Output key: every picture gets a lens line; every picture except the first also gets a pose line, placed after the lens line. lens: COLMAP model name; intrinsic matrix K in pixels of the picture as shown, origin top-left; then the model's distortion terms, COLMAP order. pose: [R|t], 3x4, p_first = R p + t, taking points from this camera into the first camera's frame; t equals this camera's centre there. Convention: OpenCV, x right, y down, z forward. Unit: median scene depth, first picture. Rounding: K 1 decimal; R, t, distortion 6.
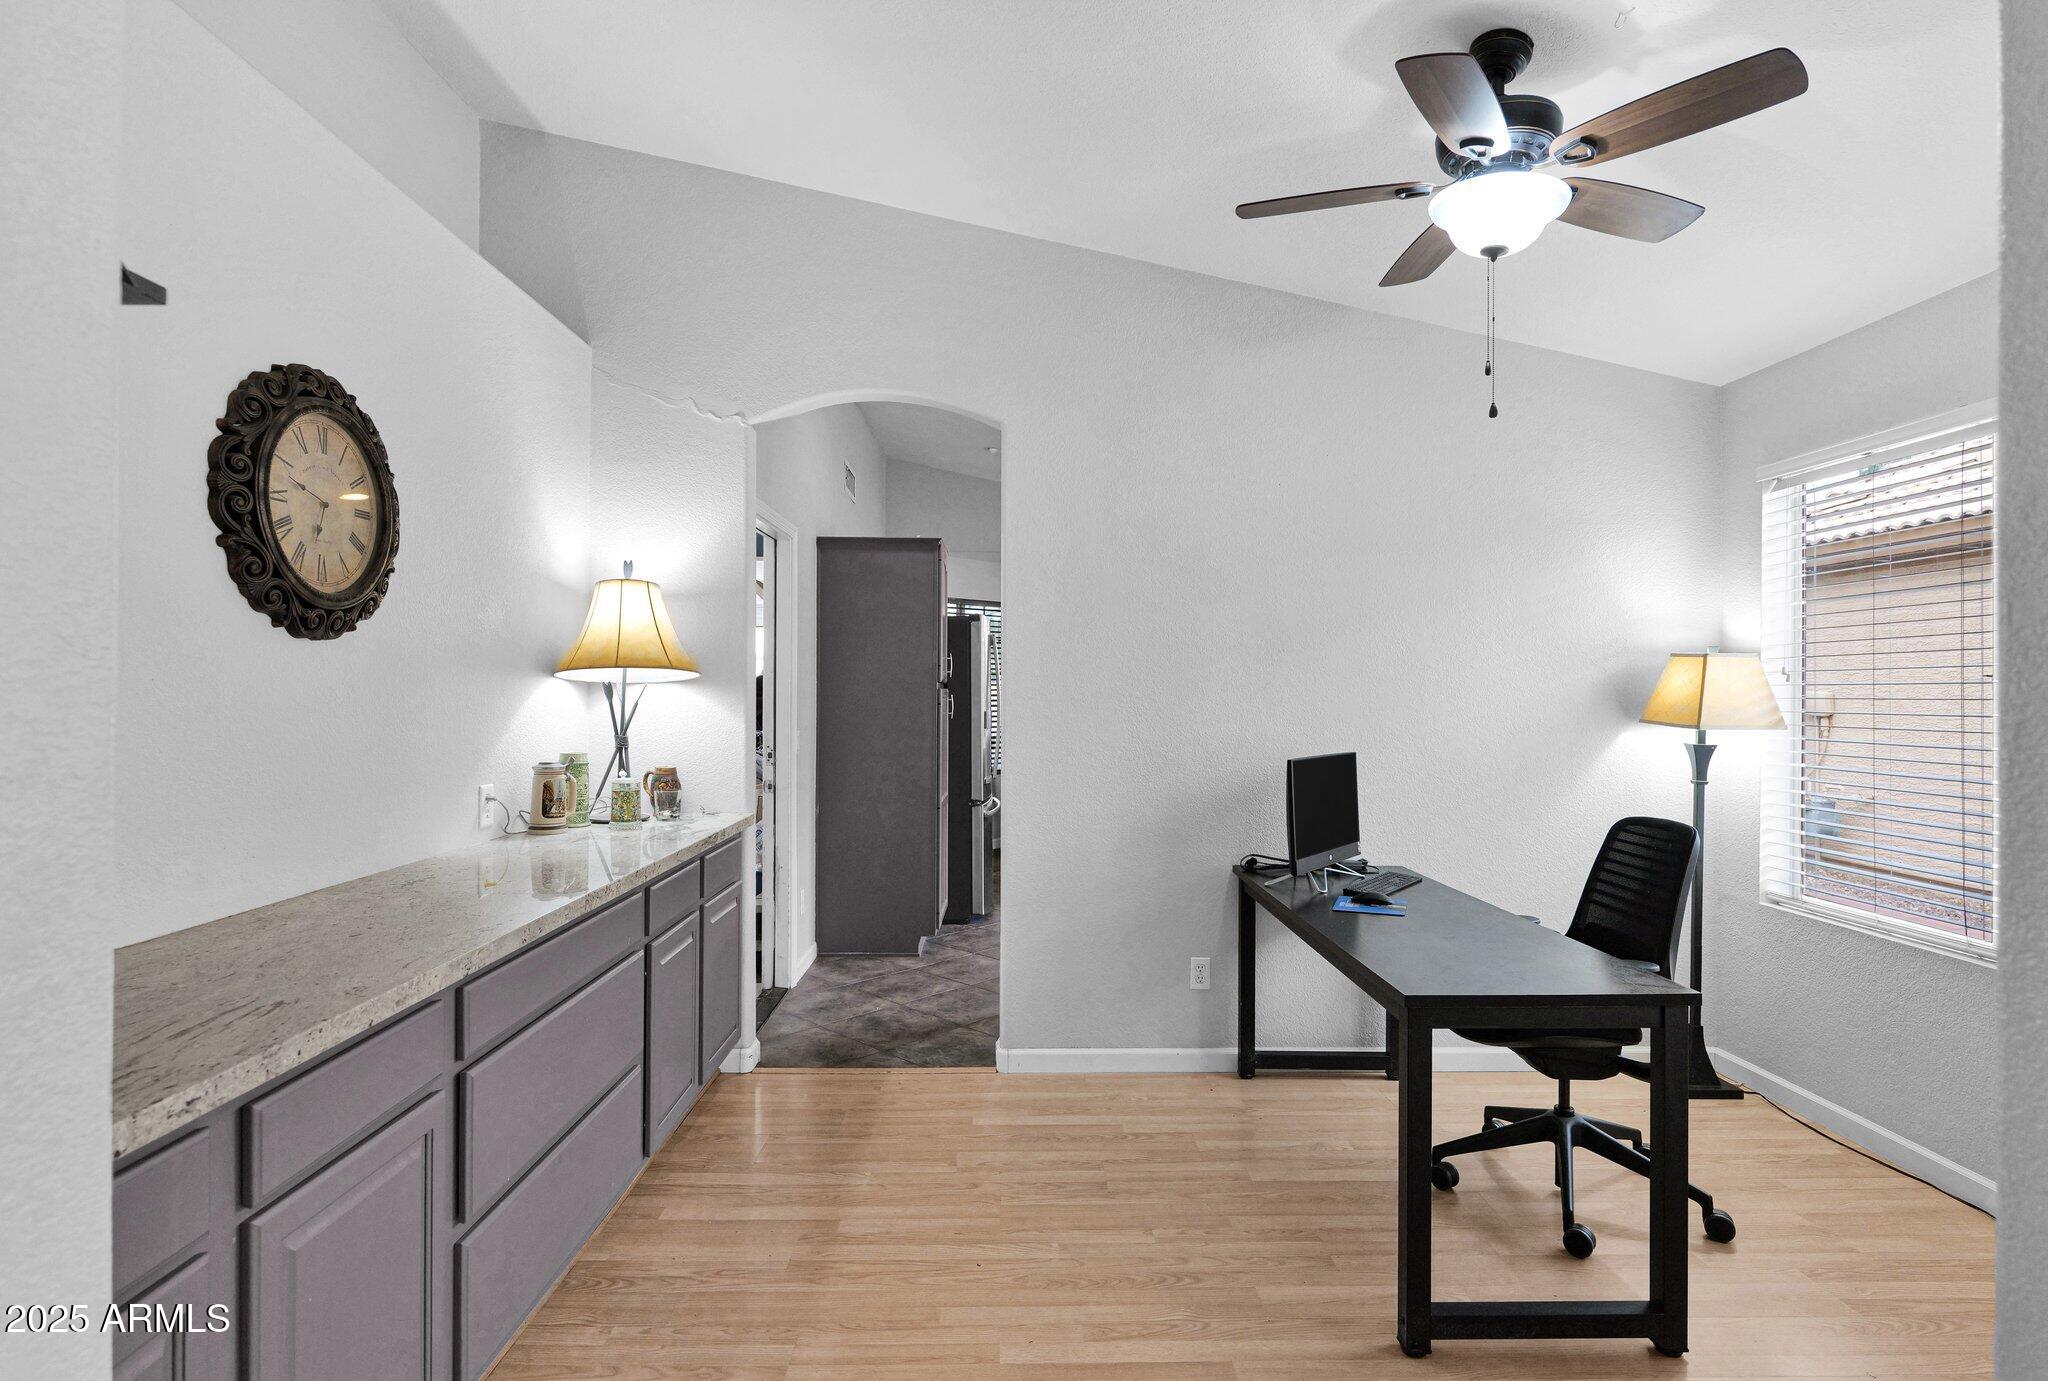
lens RADIAL K [[1033.3, 0, 1022.6], [0, 1033.3, 678.9], [0, 0, 1]] dist [-0.005702, 0.000726]
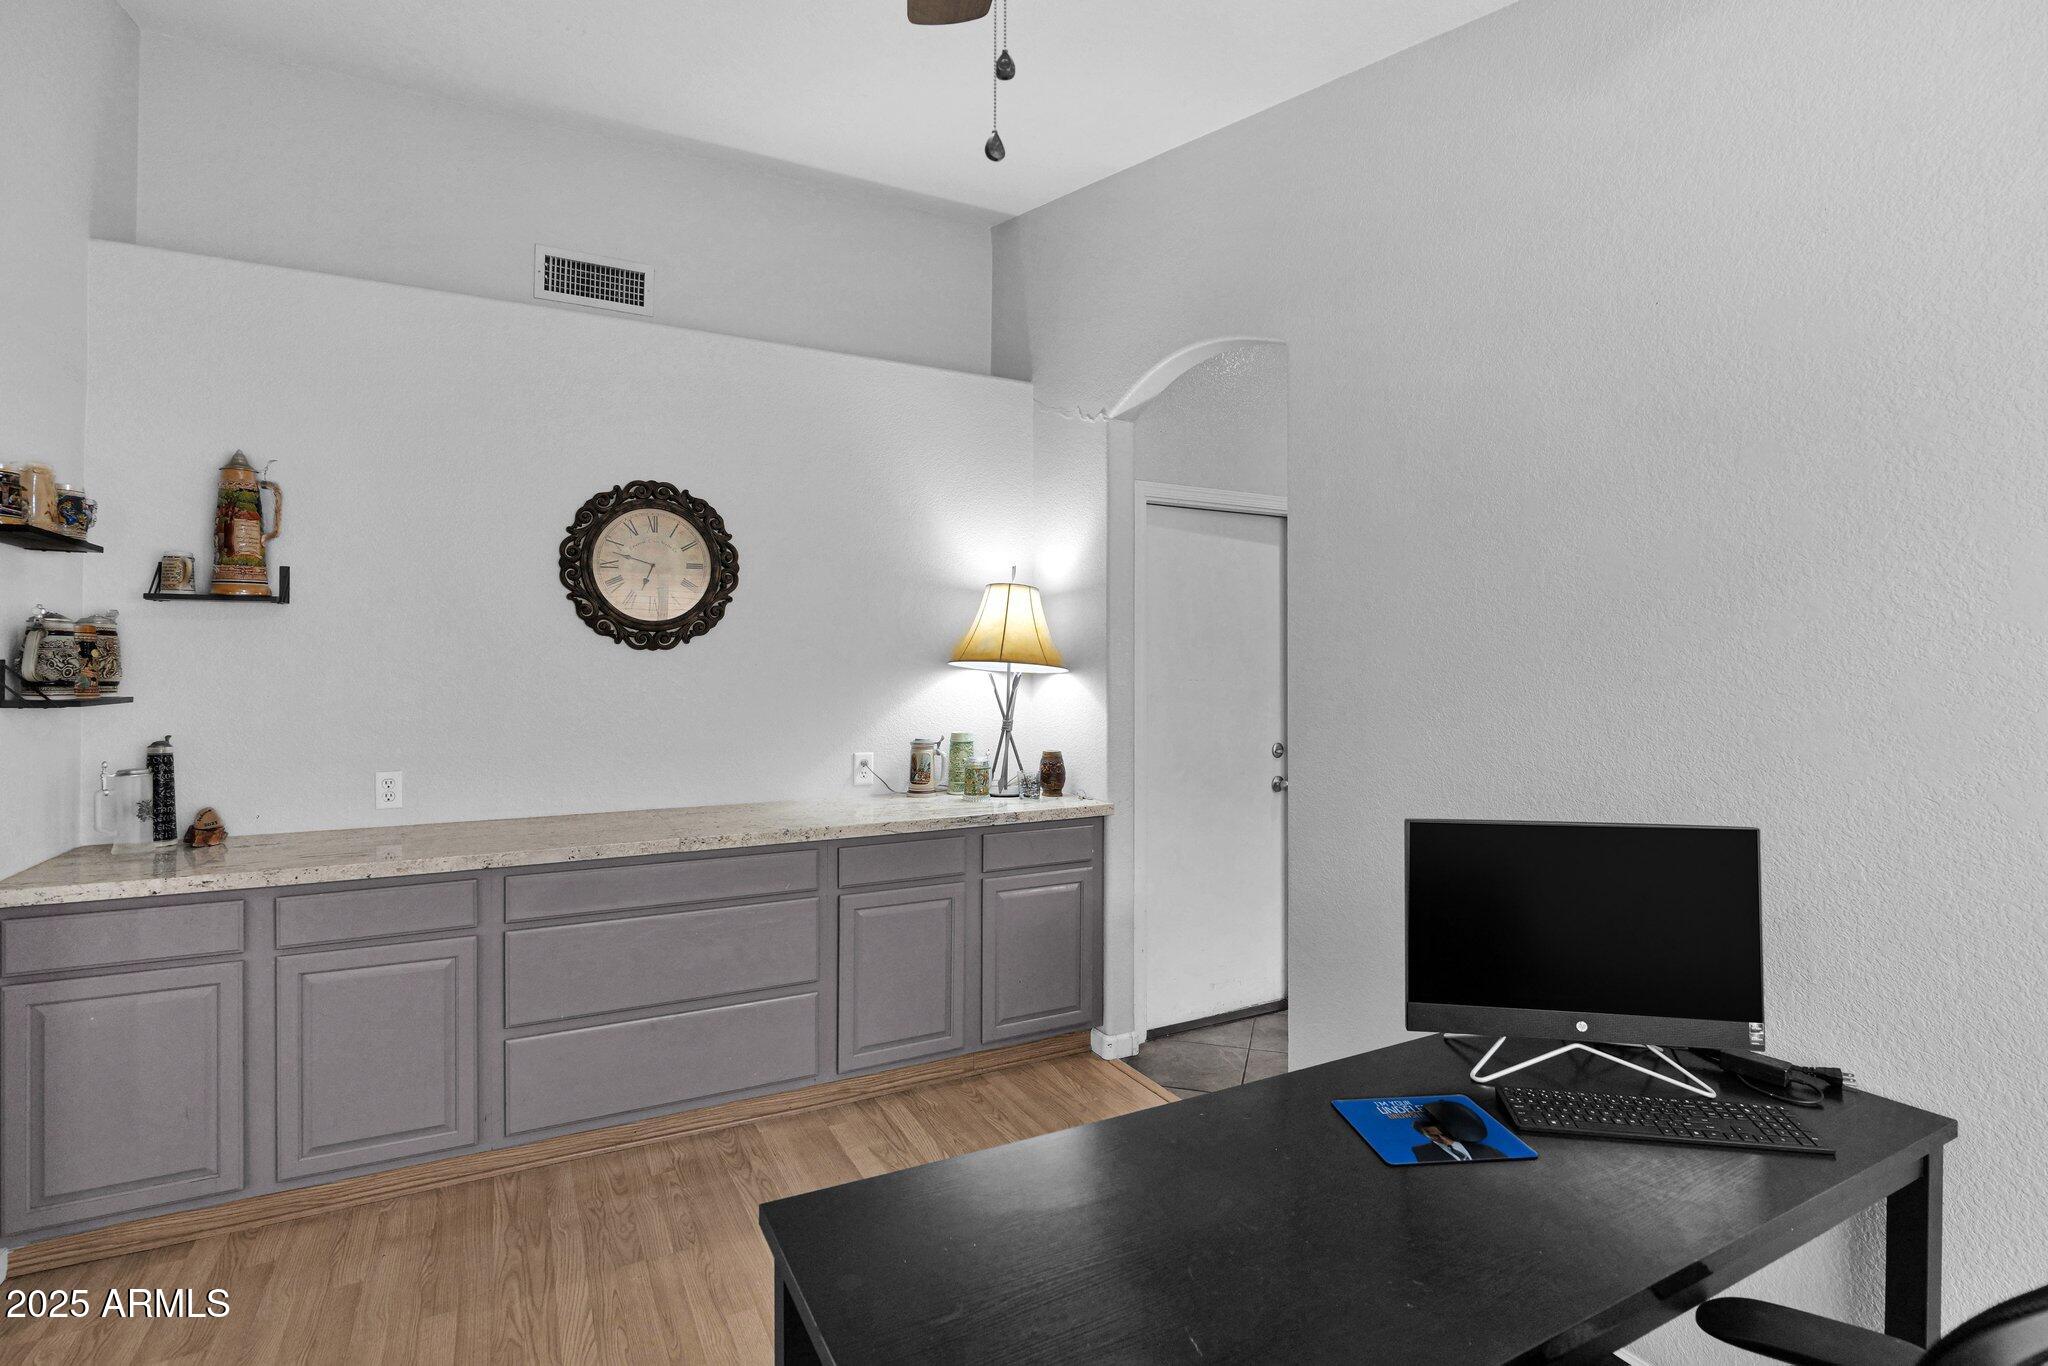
lens RADIAL K [[957.7, 0, 1037.5], [0, 957.7, 676.2], [0, 0, 1]] dist [-0.028567, 0.007615]
pose [[0.468637, 0.004642, -0.883378, 0.805276], [0.009944, 0.999895, 0.010529, -0.007966], [0.883335, -0.013719, 0.468542, 0.759499]]
